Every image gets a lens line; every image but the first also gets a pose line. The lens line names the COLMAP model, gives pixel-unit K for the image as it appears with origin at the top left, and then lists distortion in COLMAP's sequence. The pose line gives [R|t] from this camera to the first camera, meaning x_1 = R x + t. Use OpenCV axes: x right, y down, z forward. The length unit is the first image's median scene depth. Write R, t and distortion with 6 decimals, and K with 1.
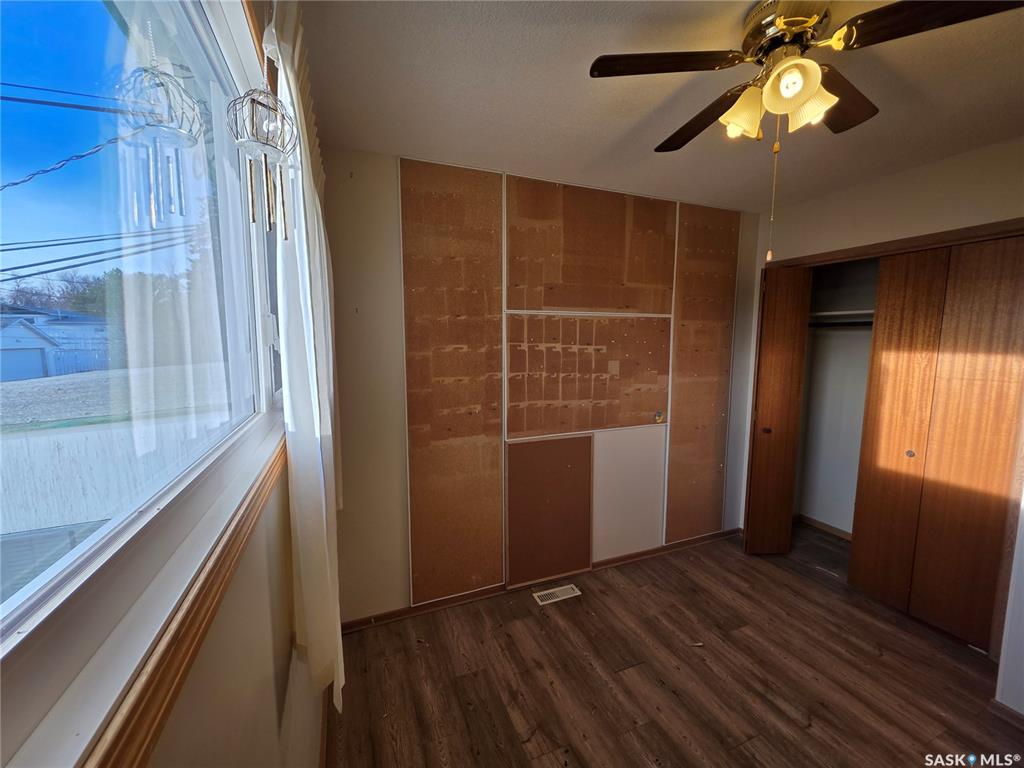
lens RADIAL K [[405.8, 0, 507.3], [0, 405.8, 383.4], [0, 0, 1]] dist [0.000611, 0.000290]
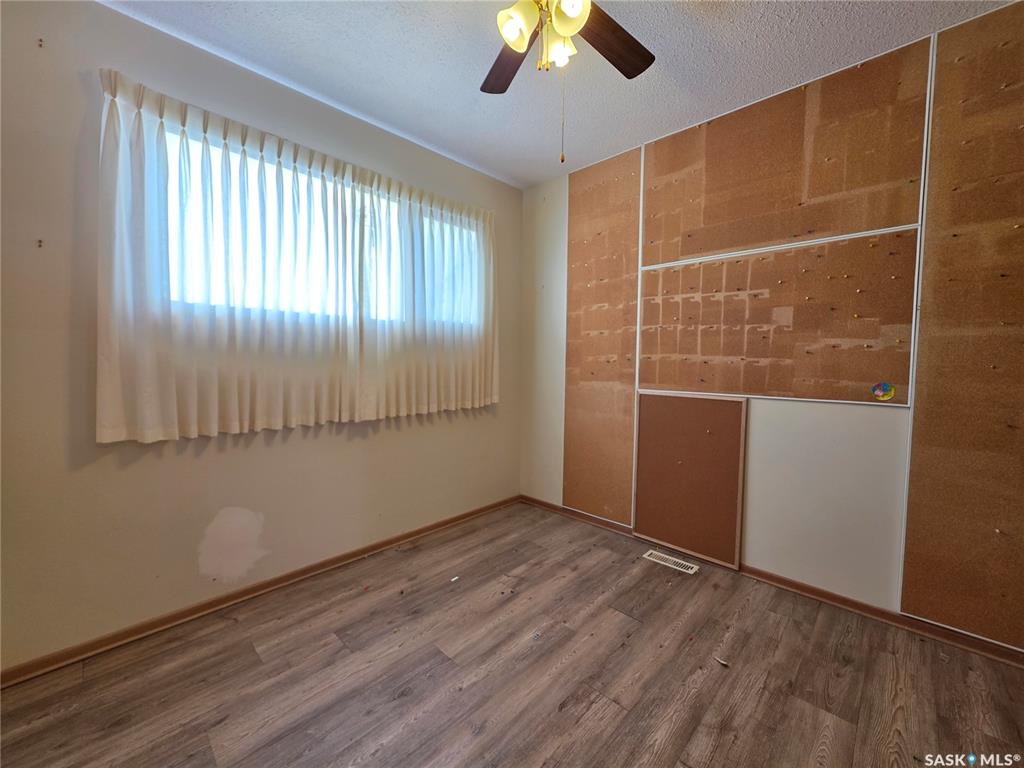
lens RADIAL K [[405.8, 0, 508.8], [0, 405.8, 381.3], [0, 0, 1]] dist [0.000611, 0.000290]
pose [[0.409775, 0.053784, -0.910600, 0.837080], [-0.105398, 0.994366, 0.011302, 0.143015], [0.906077, 0.091344, 0.413135, 0.253590]]
